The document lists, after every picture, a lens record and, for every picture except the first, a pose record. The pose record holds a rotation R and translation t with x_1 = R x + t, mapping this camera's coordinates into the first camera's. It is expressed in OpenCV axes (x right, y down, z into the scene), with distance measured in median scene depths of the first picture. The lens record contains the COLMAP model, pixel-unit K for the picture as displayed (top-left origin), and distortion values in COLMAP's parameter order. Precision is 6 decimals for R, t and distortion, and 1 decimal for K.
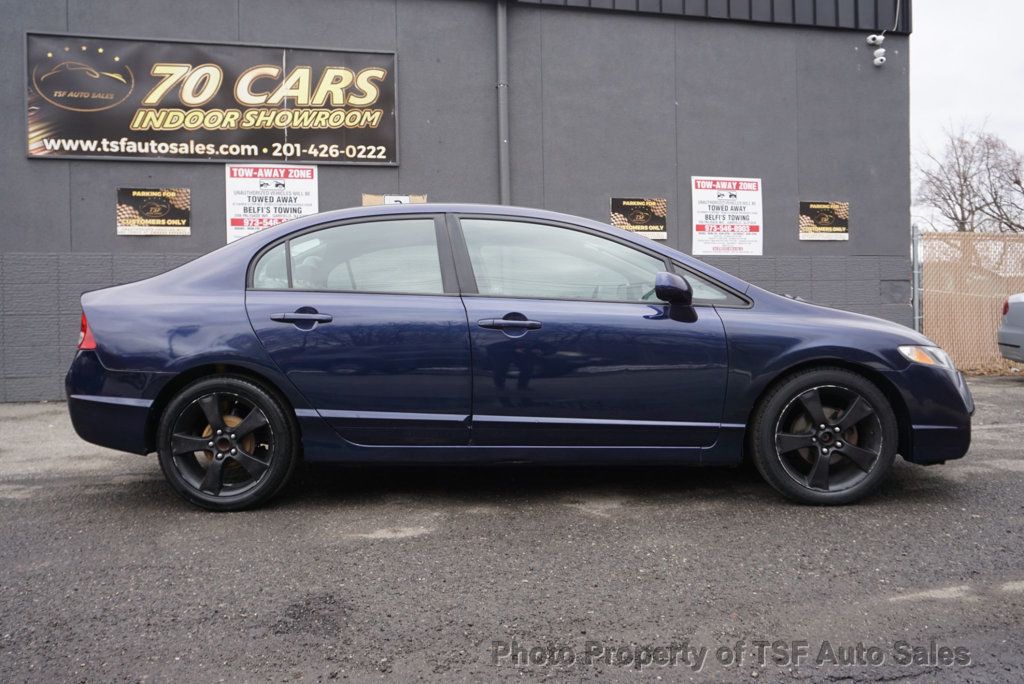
lens RADIAL K [[766.9, 0, 495.0], [0, 766.9, 343.4], [0, 0, 1]] dist [-0.010895, -0.001242]
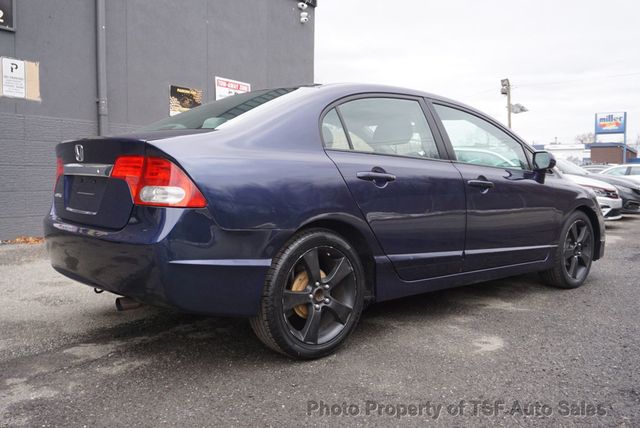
lens RADIAL K [[535.7, 0, 319.8], [0, 535.7, 198.1], [0, 0, 1]] dist [0.004452, 0.009207]
pose [[0.768119, -0.008619, 0.640249, -0.293748], [0.004208, 0.999956, 0.008412, -0.002822], [-0.640293, -0.003767, 0.768121, 0.153914]]
